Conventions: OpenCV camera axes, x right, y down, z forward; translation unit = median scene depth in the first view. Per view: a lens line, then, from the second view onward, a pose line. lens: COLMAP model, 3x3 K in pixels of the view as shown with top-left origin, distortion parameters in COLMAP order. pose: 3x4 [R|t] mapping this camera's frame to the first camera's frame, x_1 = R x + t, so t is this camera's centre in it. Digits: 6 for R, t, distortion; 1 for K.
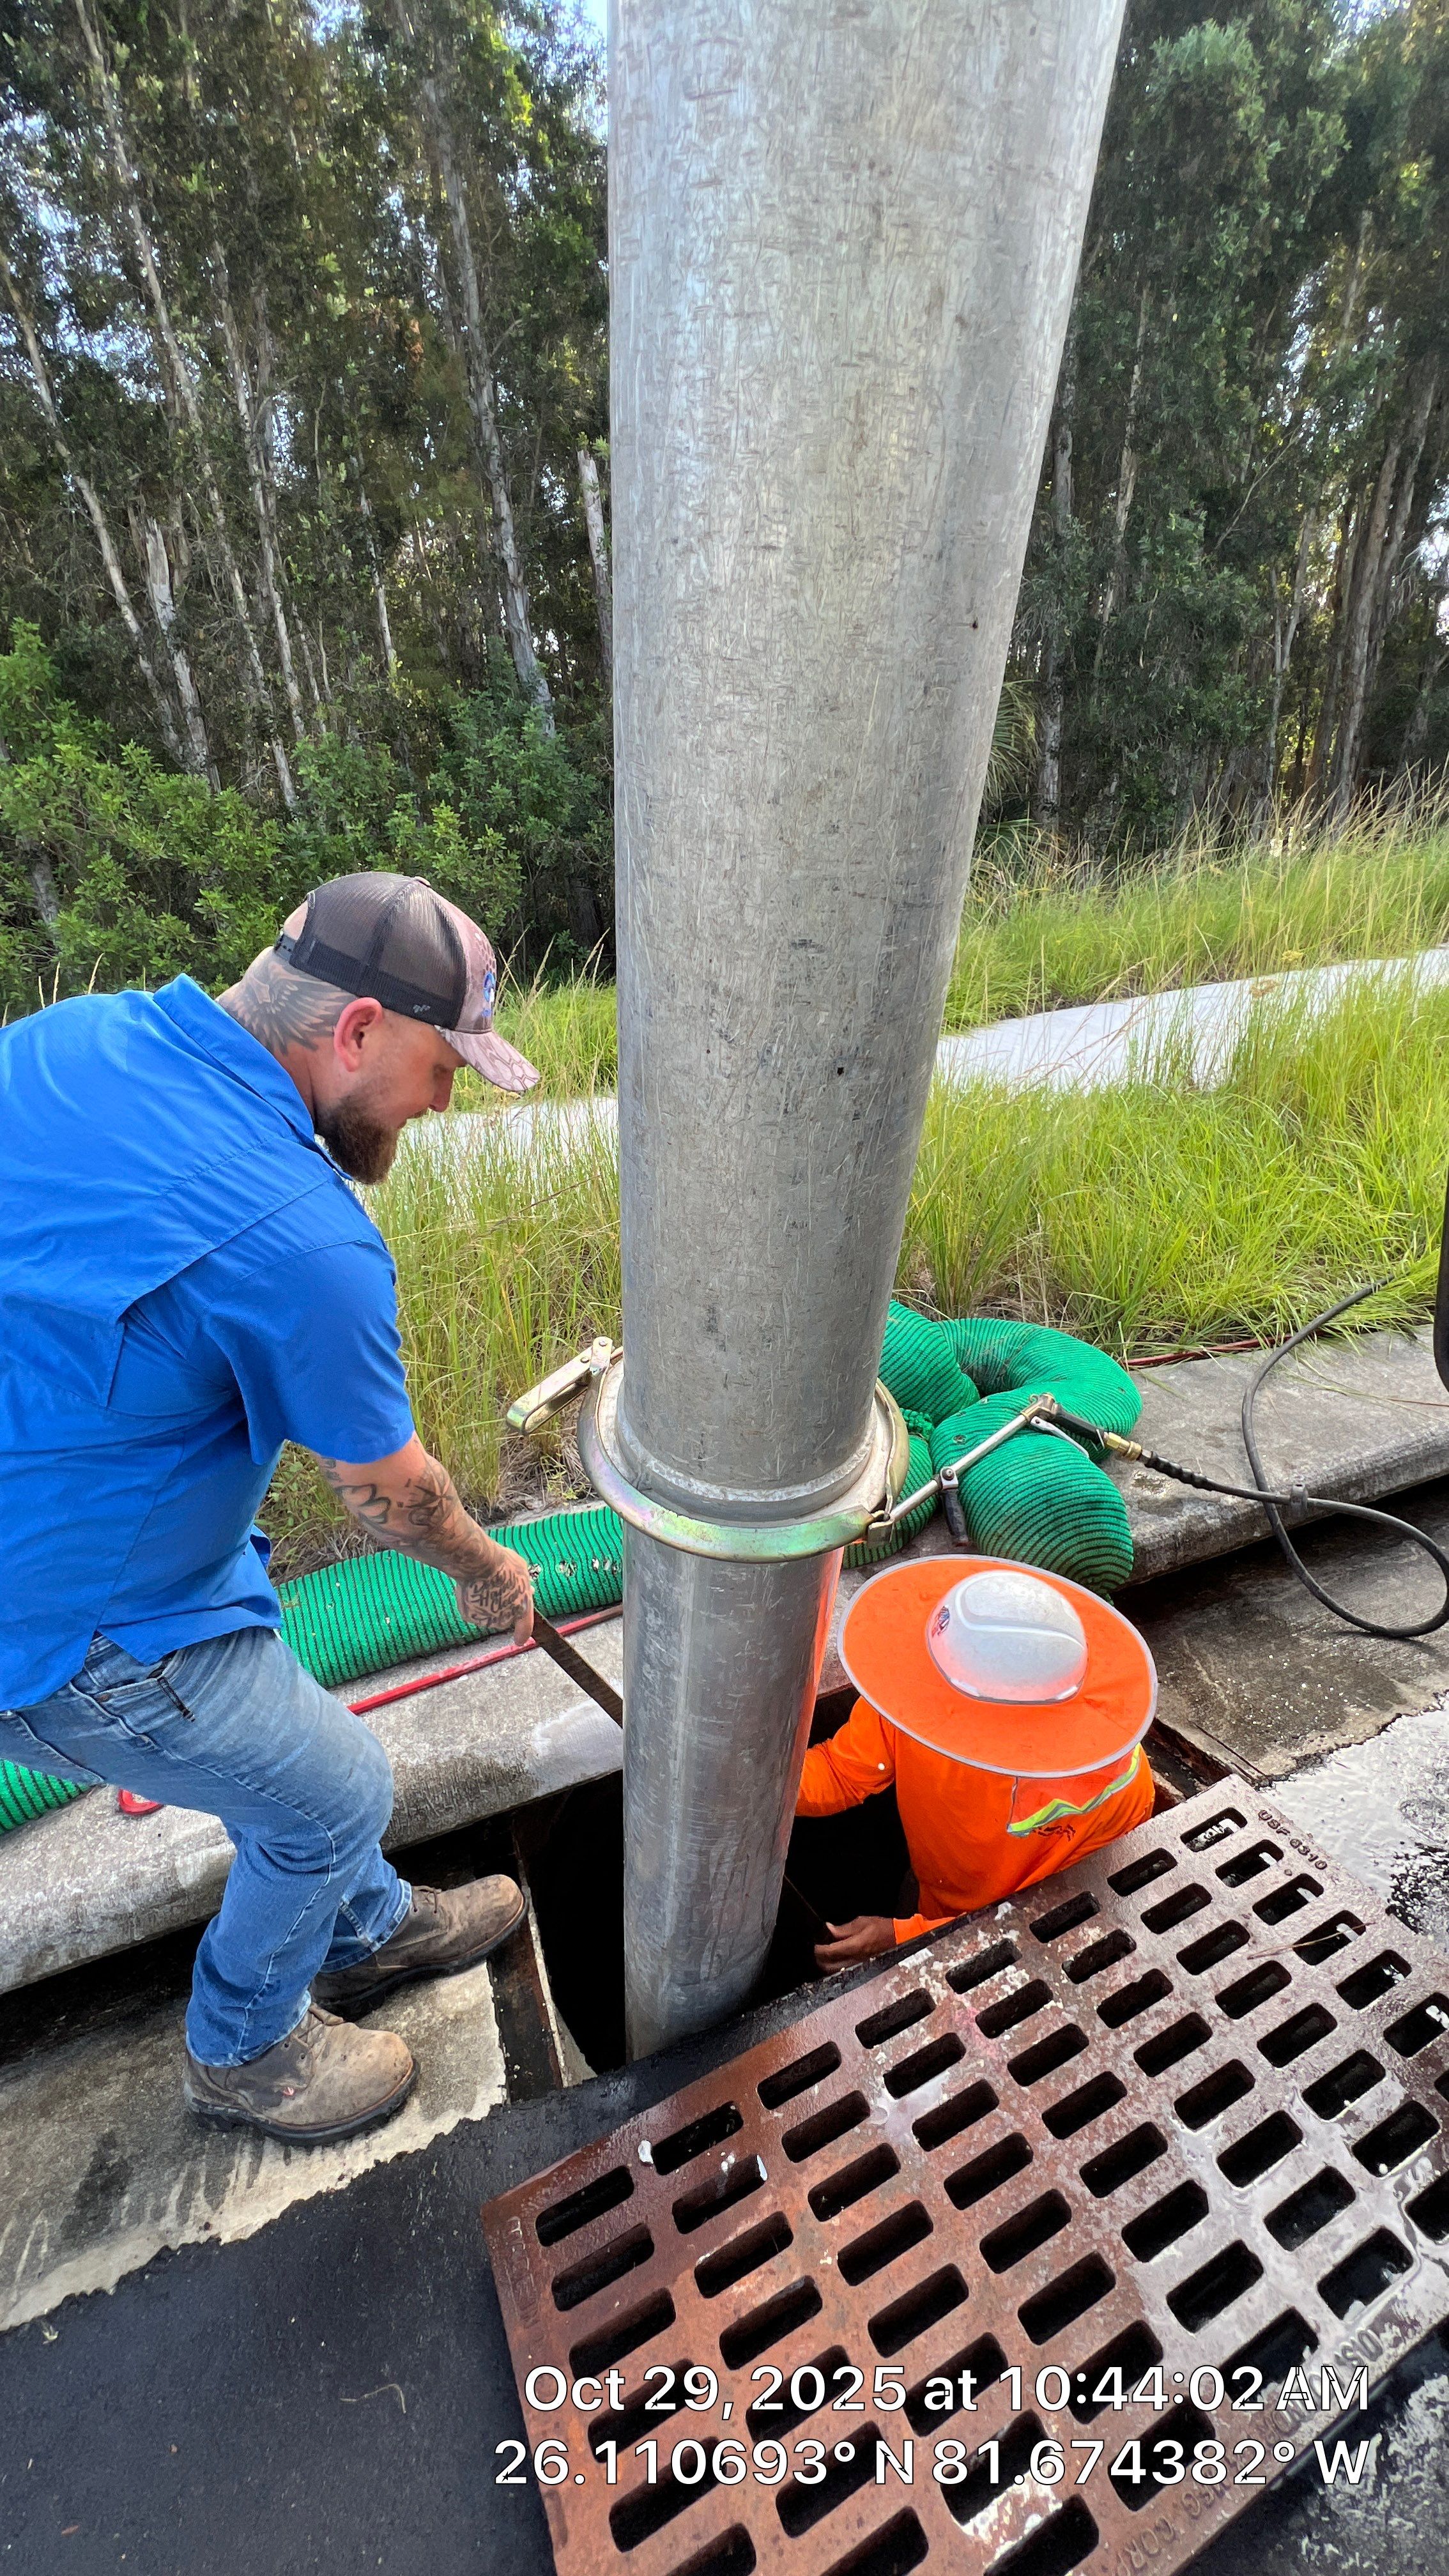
lens RADIAL K [[1035.0, 0, 715.1], [0, 1035.0, 1286.4], [0, 0, 1]] dist [-0.001112, 0.000587]
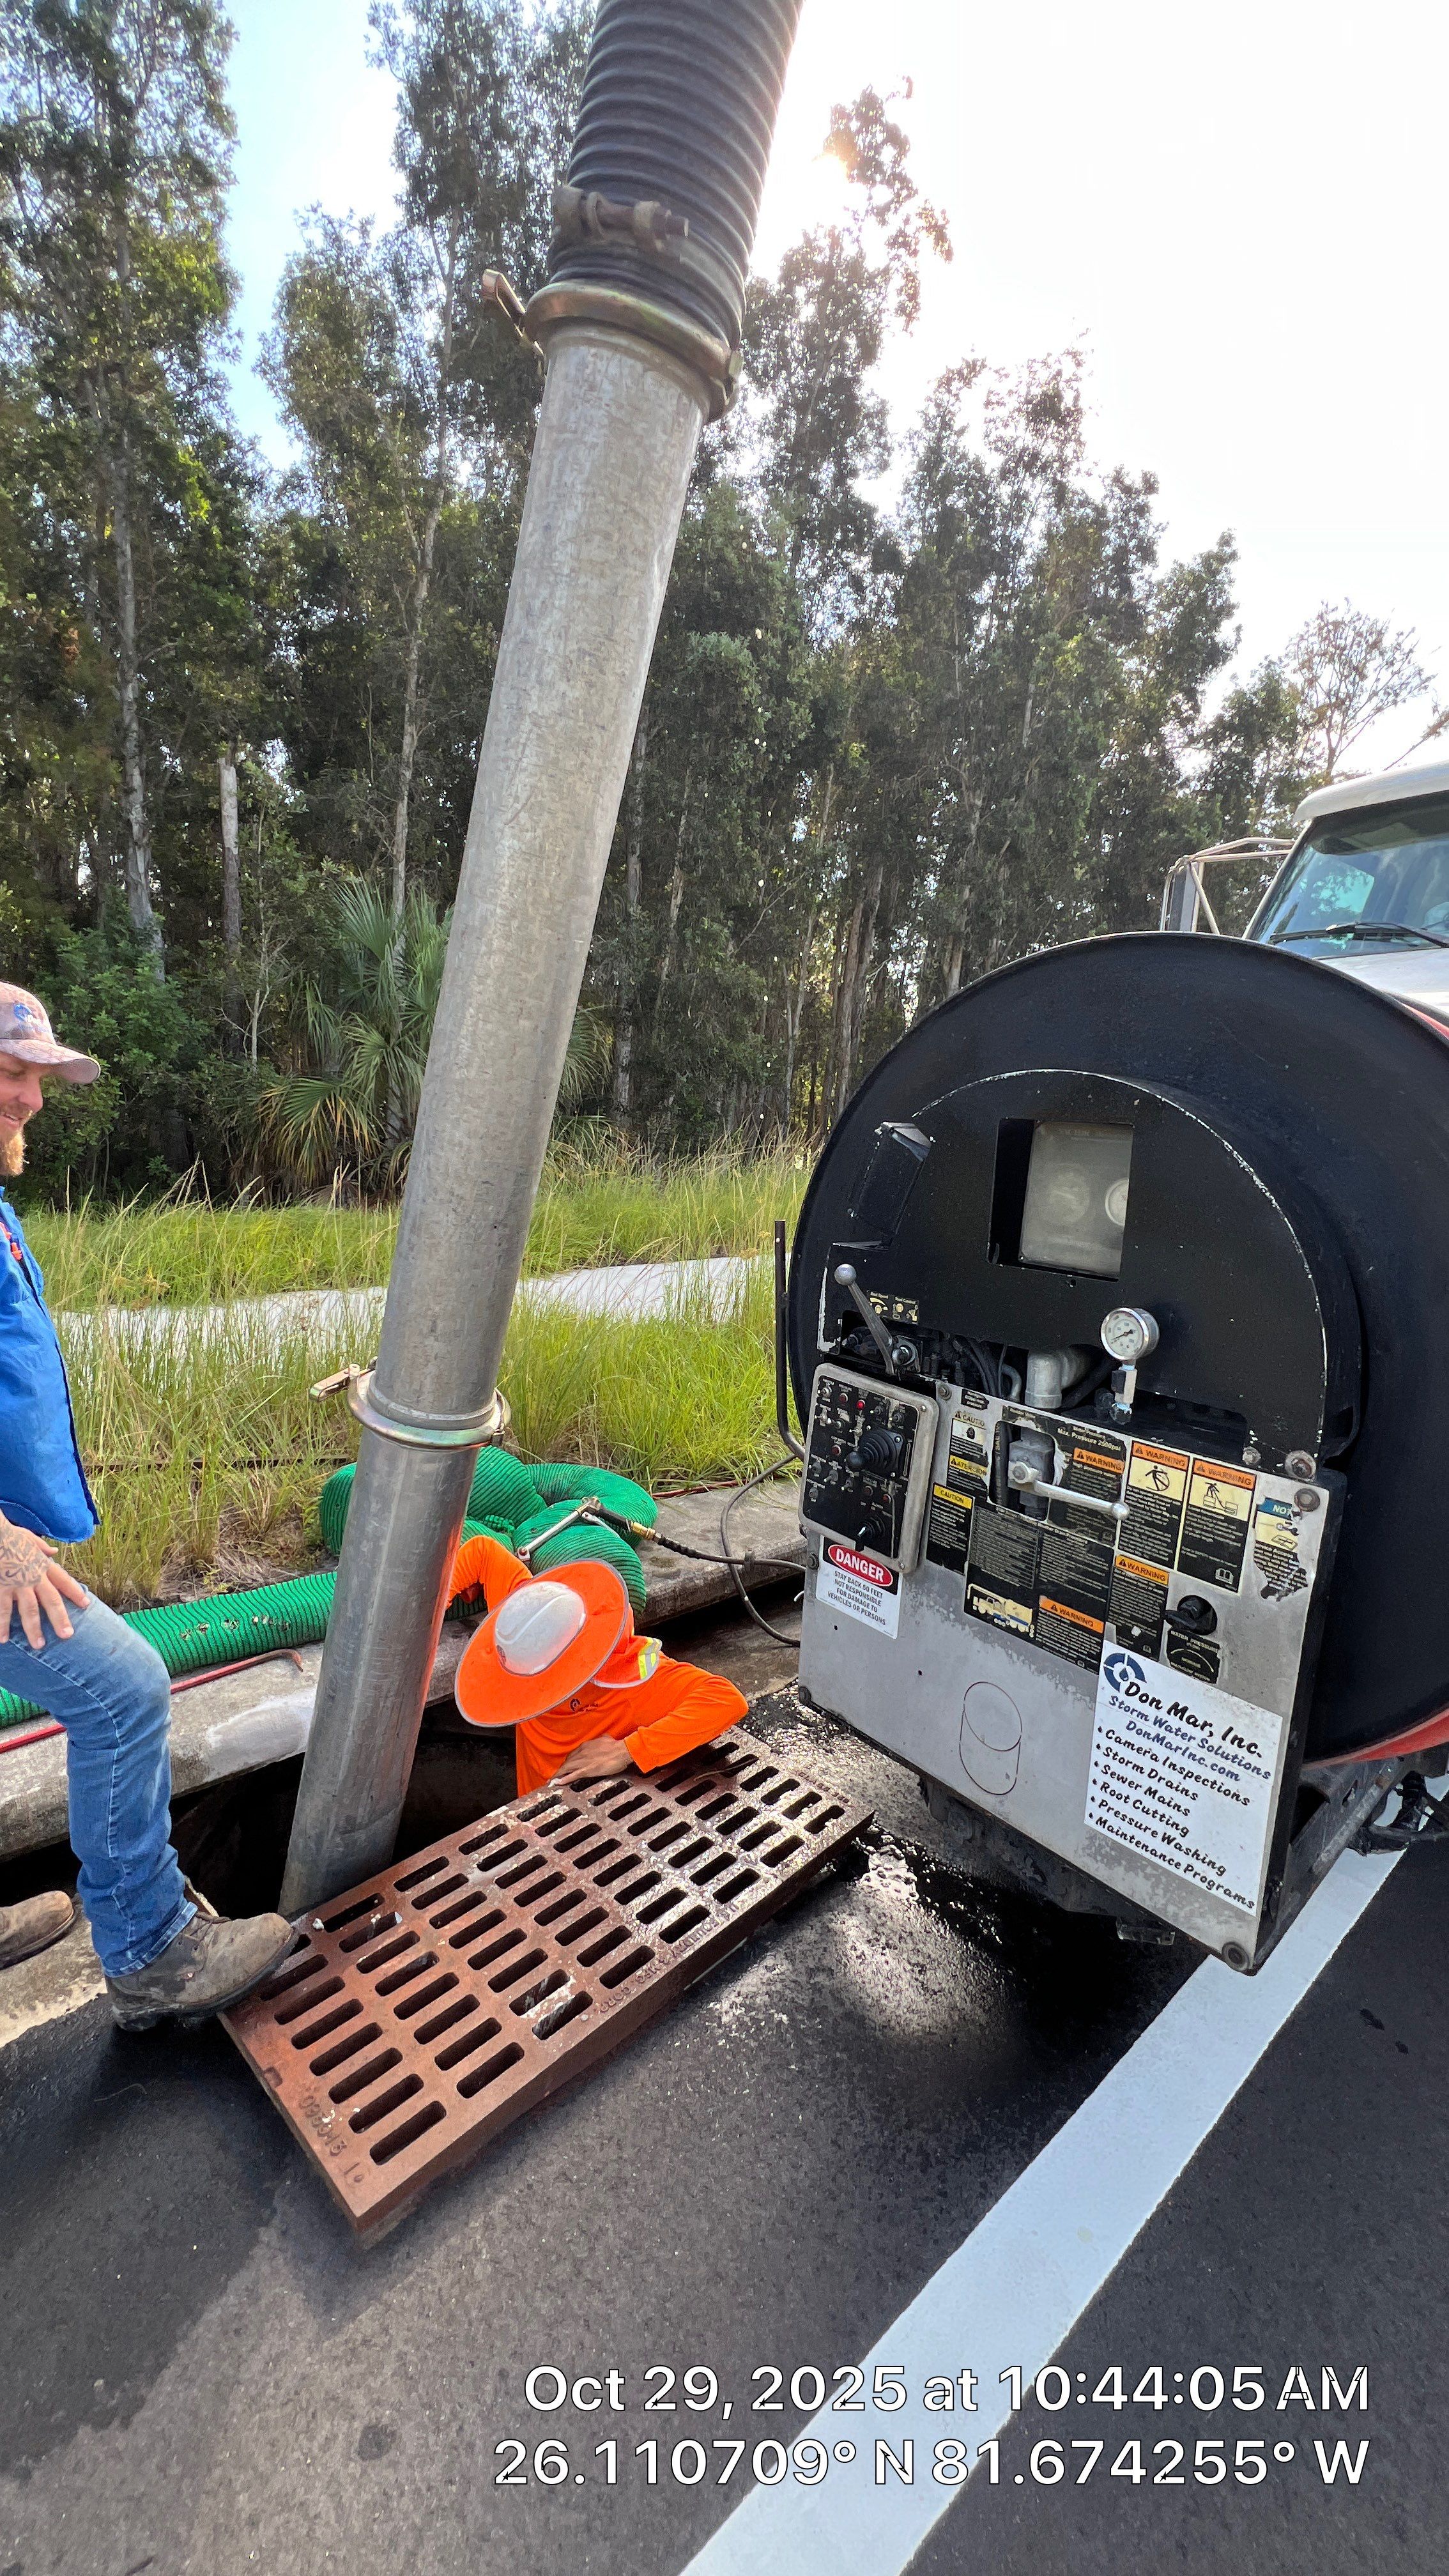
lens RADIAL K [[1036.6, 0, 728.4], [0, 1036.6, 1262.6], [0, 0, 1]] dist [0.000071, 0.000696]
pose [[0.917476, 0.082196, 0.389206, -0.033458], [0.023808, 0.965318, -0.259988, 0.054786], [-0.397078, 0.247799, 0.883699, -0.148500]]
